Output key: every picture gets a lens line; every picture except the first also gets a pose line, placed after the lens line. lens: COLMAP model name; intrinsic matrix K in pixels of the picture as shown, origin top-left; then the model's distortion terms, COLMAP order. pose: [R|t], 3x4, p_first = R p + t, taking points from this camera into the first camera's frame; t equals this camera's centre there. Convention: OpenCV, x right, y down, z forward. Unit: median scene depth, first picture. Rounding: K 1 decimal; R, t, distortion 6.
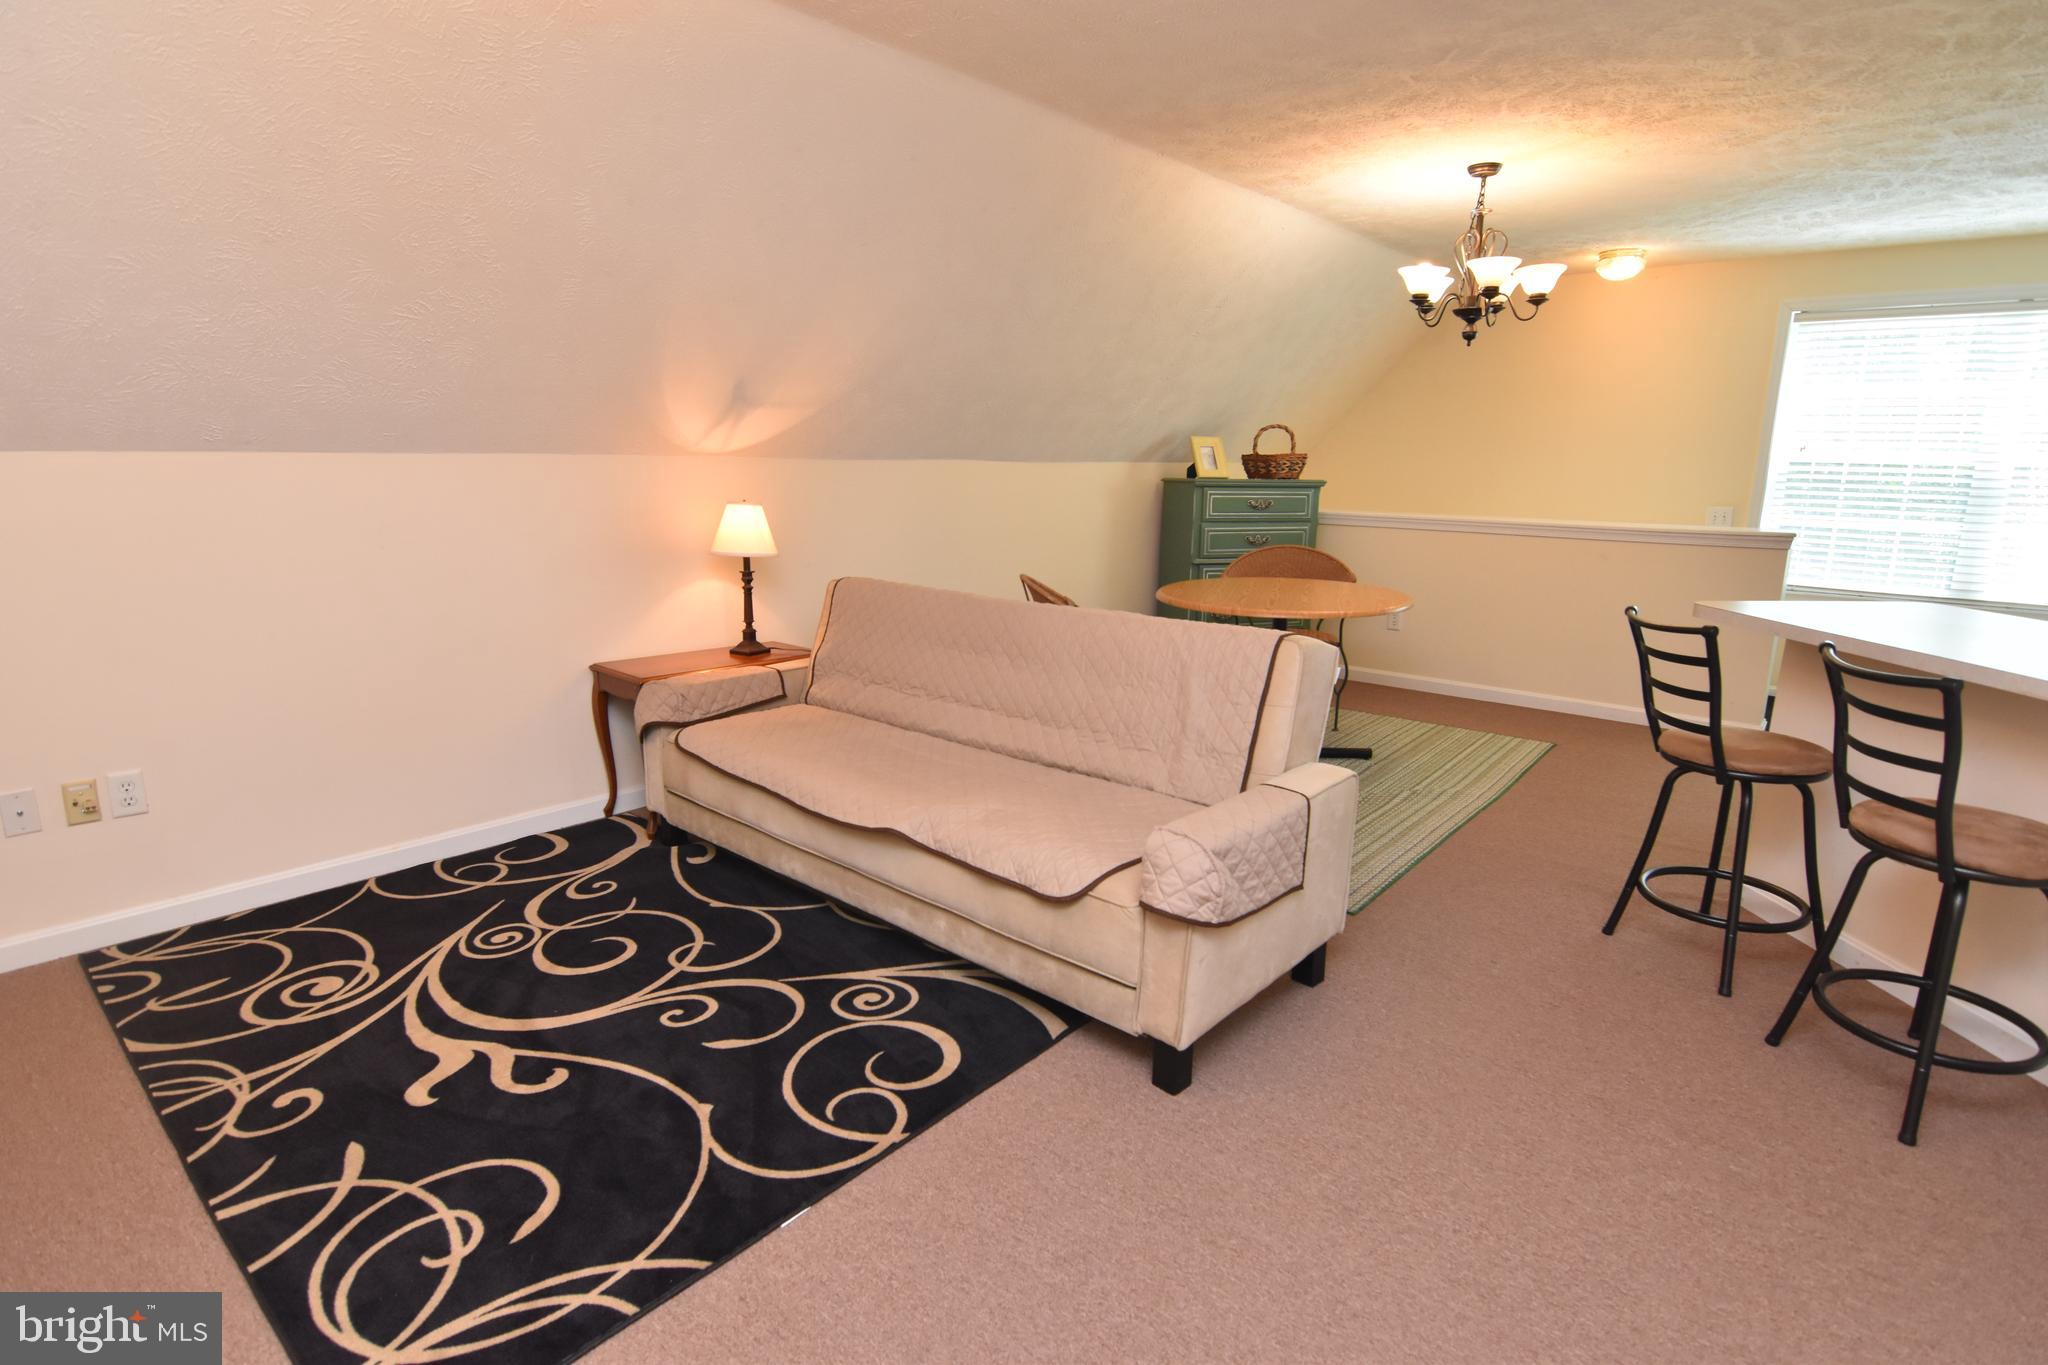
lens RADIAL K [[1027.5, 0, 1031.0], [0, 1027.5, 688.8], [0, 0, 1]] dist [-0.010701, -0.007055]
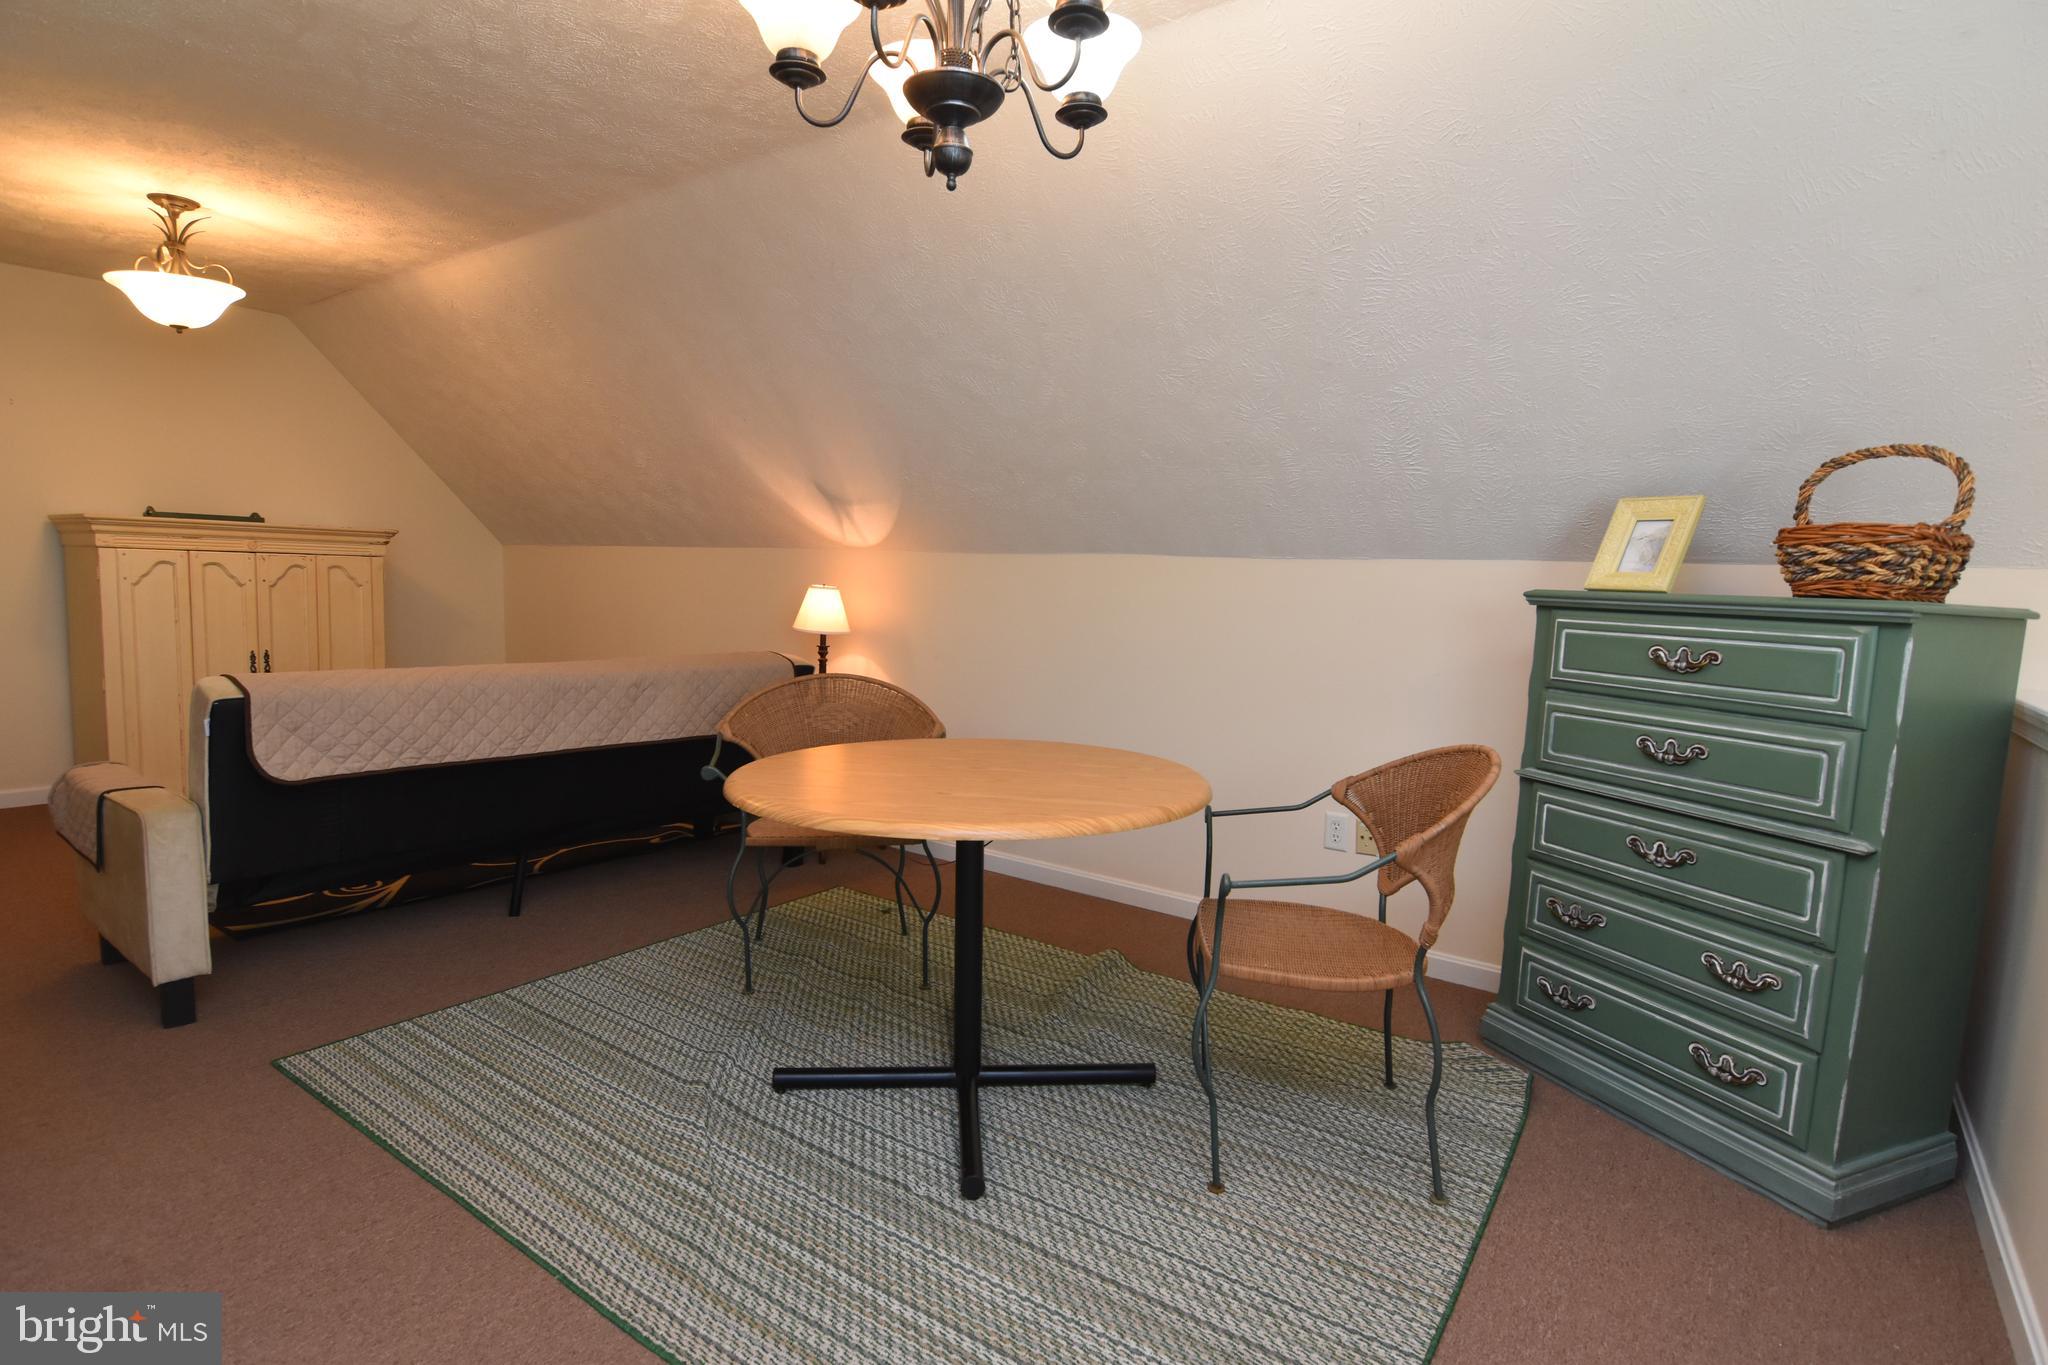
lens RADIAL K [[1027.5, 0, 1029.4], [0, 1027.5, 686.4], [0, 0, 1]] dist [-0.010701, -0.007055]
pose [[0.081965, 0.092102, -0.992370, 1.153336], [-0.248698, 0.966111, 0.069123, -0.271406], [0.965107, 0.241135, 0.102093, 1.457737]]
